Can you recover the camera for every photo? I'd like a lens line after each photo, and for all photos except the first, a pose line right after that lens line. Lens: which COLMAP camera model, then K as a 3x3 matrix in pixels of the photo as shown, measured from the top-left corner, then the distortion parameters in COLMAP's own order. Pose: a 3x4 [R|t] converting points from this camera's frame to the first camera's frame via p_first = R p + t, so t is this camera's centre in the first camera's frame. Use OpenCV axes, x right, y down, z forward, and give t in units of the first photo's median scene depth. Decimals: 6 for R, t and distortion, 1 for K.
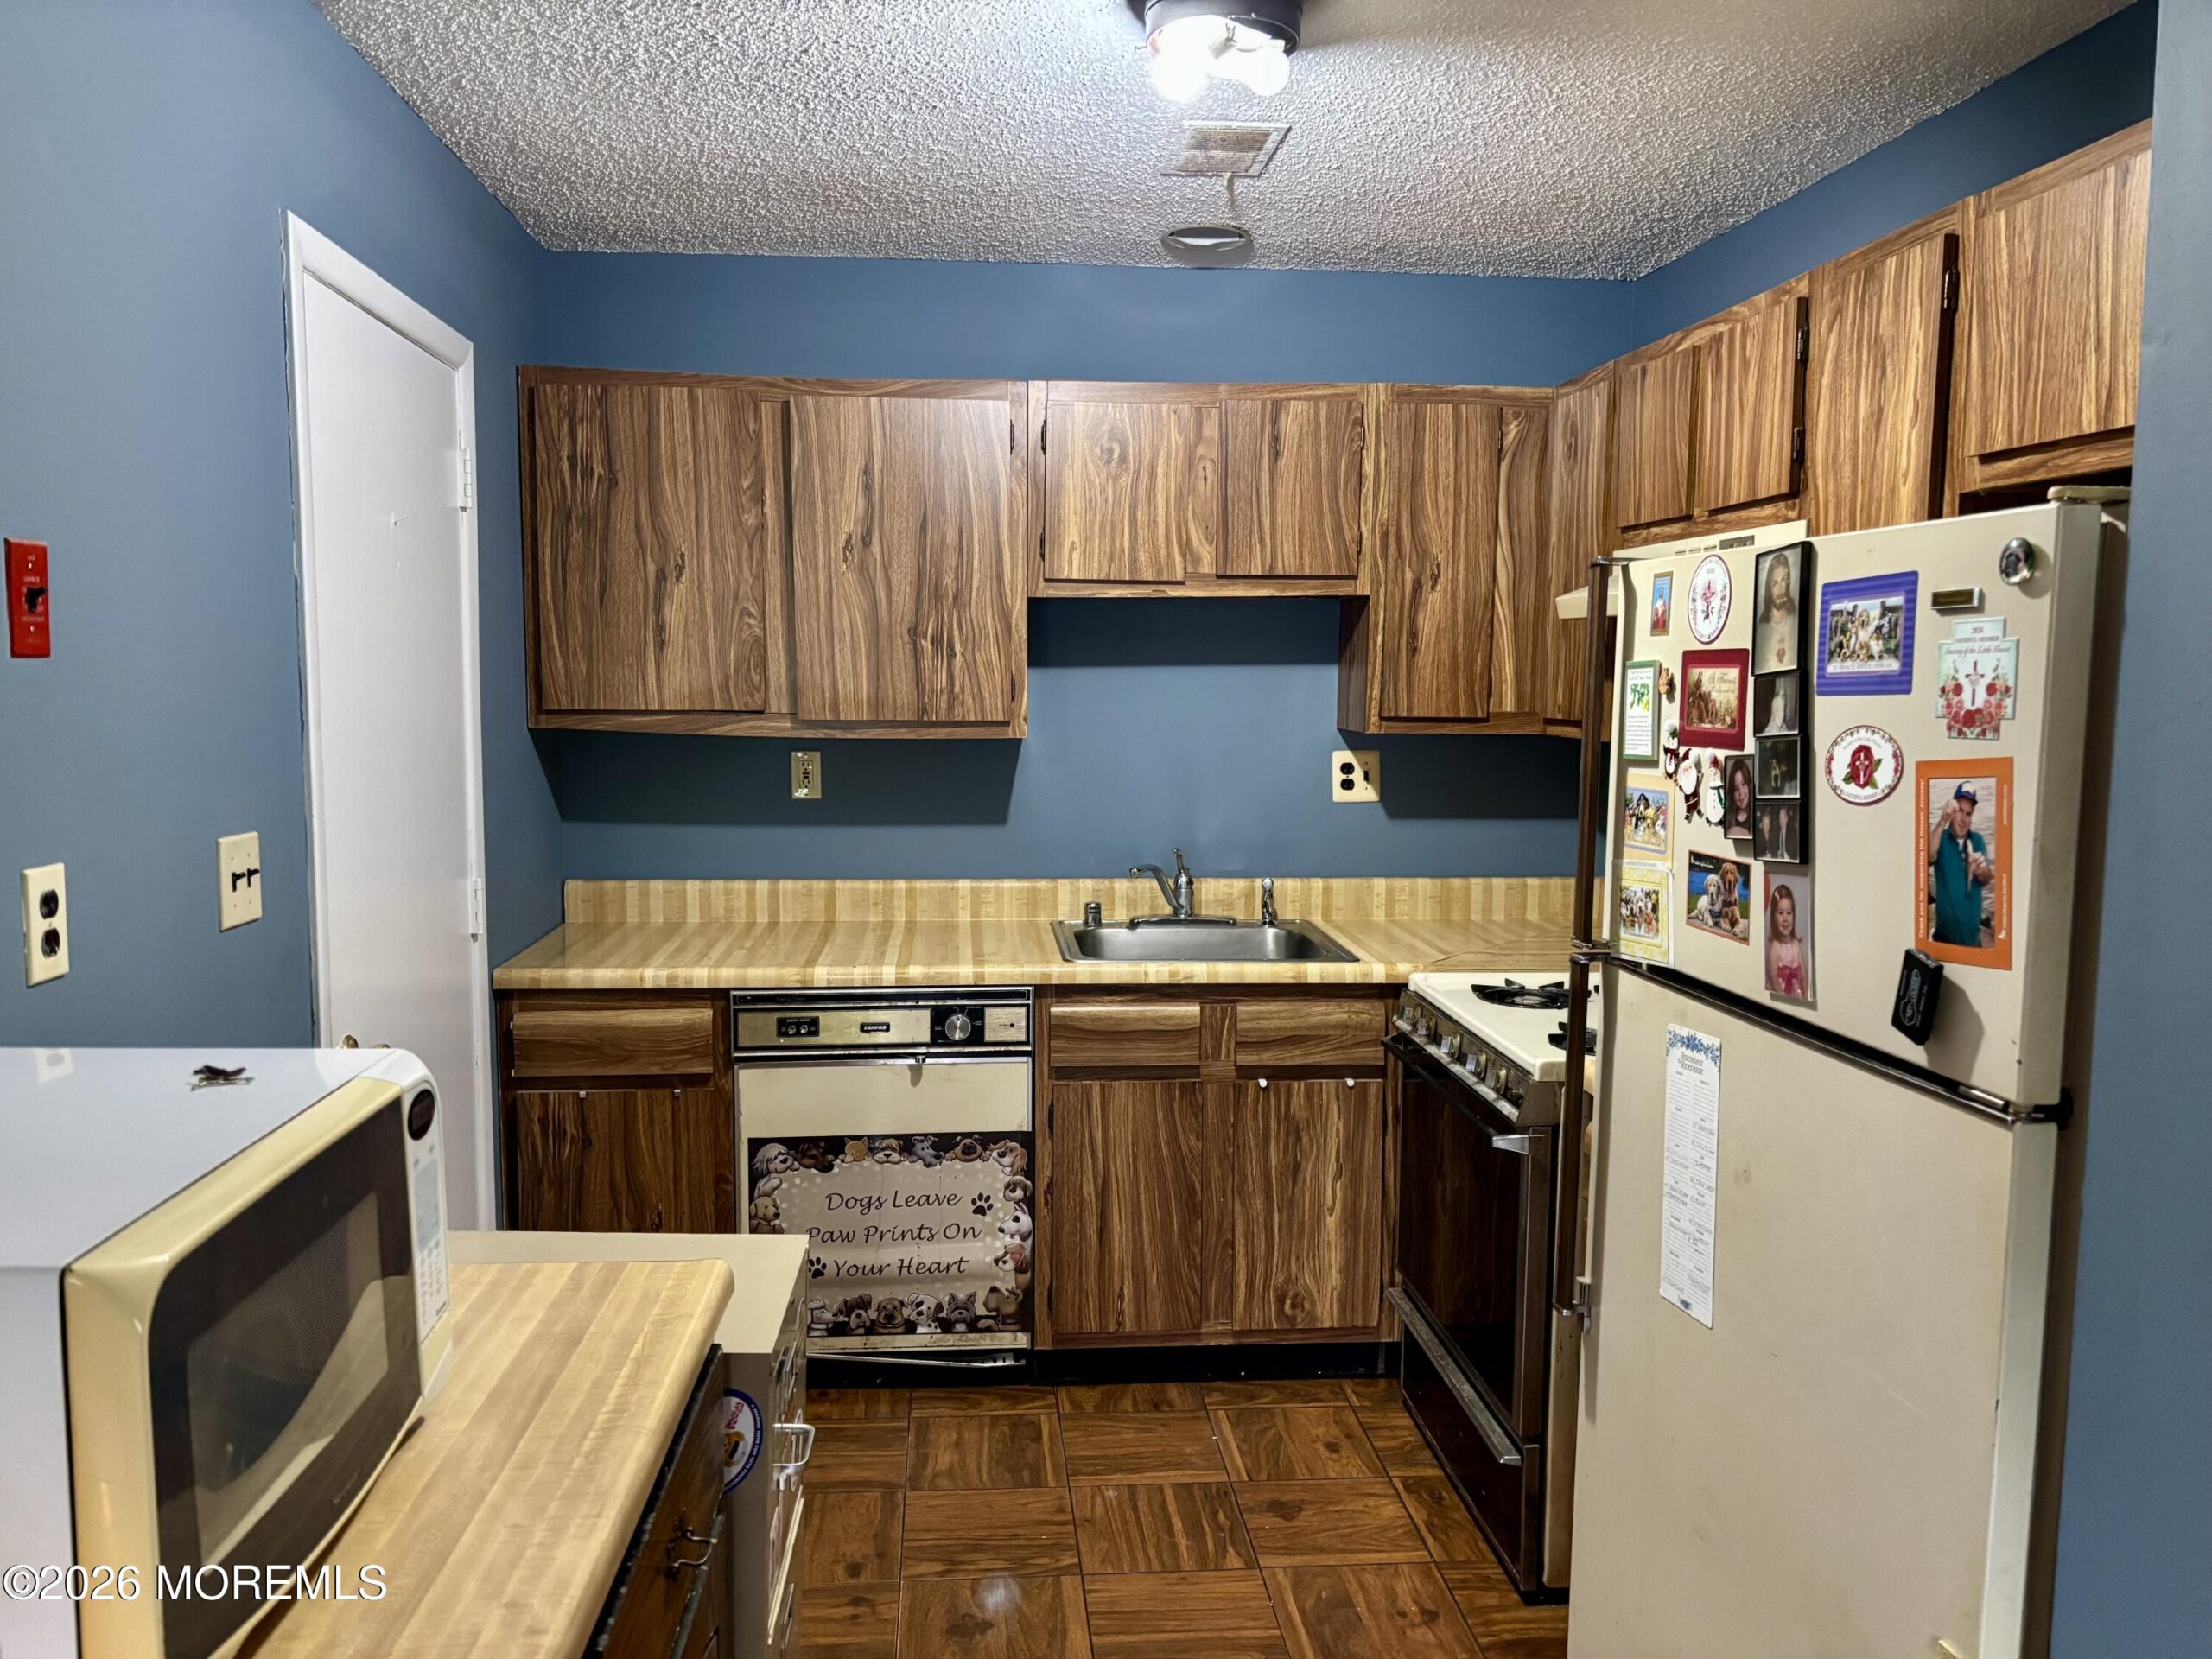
lens RADIAL K [[1658.6, 0, 1106.0], [0, 1658.6, 829.5], [0, 0, 1]] dist [0.048286, -0.066815]
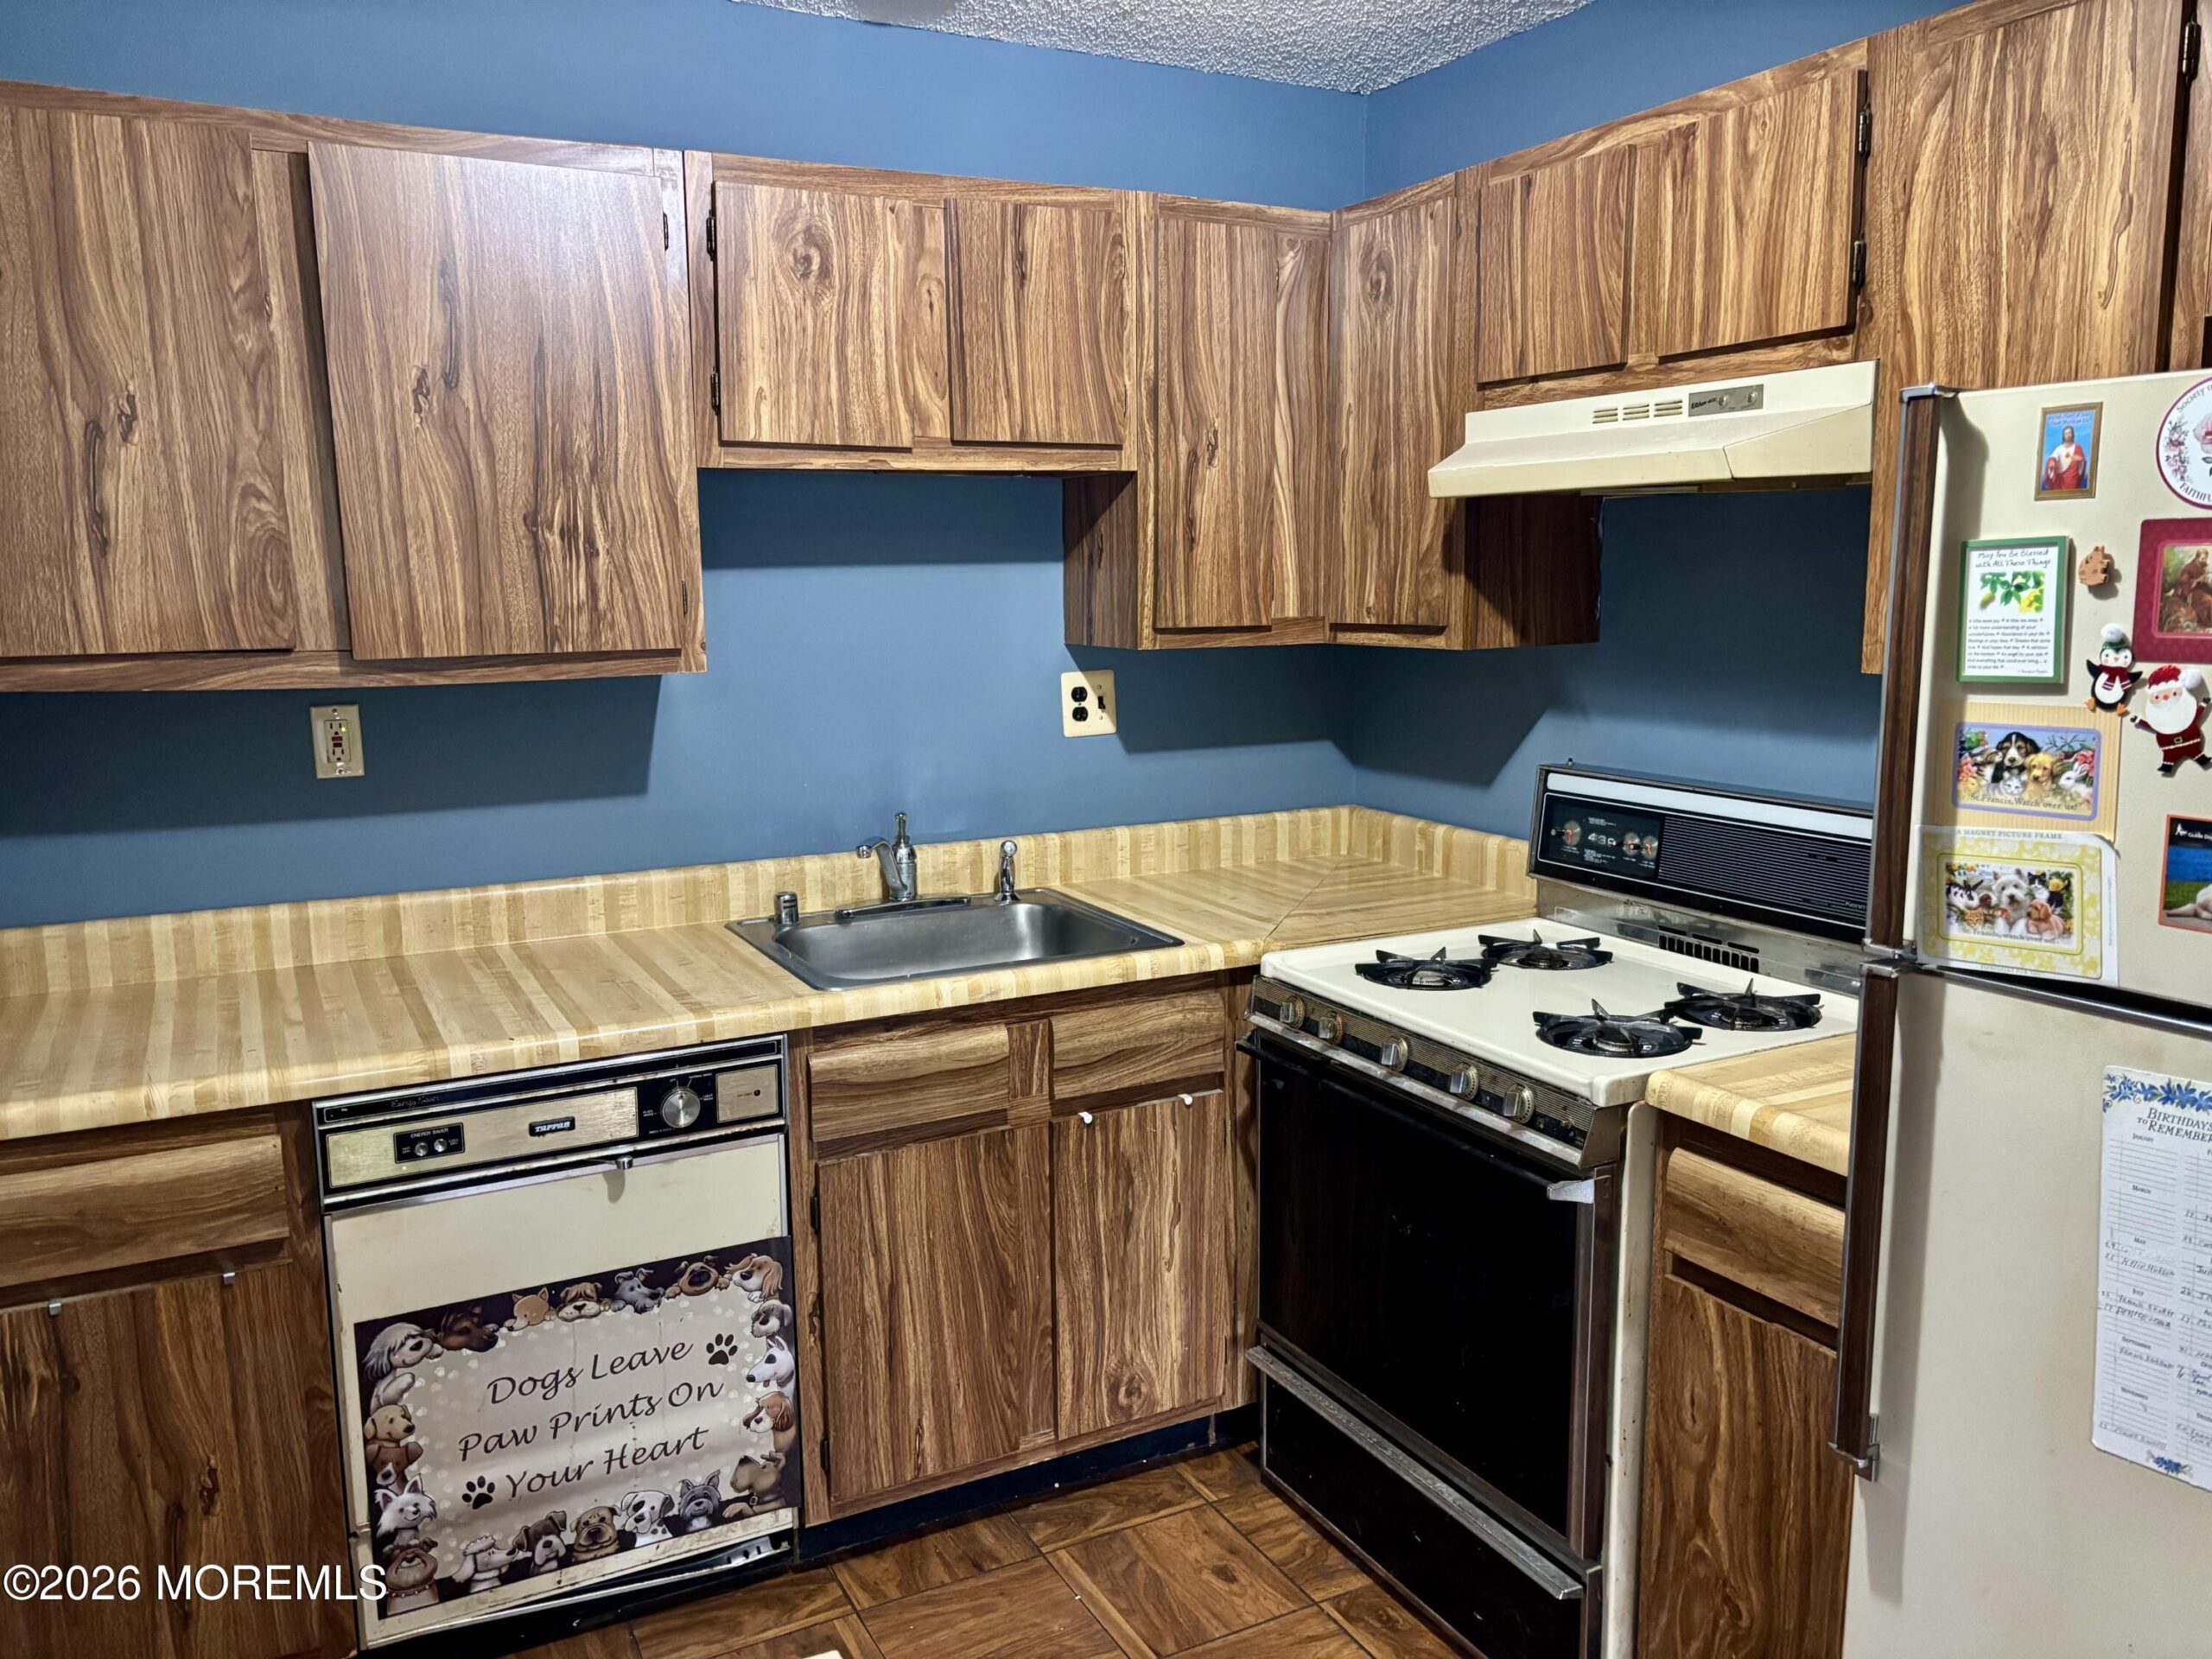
lens RADIAL K [[1658.6, 0, 1106.0], [0, 1658.6, 829.5], [0, 0, 1]] dist [0.048286, -0.066815]
pose [[0.923410, -0.078259, 0.375751, -0.166569], [0.056668, 0.996062, 0.068191, -0.028950], [-0.379608, -0.041675, 0.924208, 0.291997]]
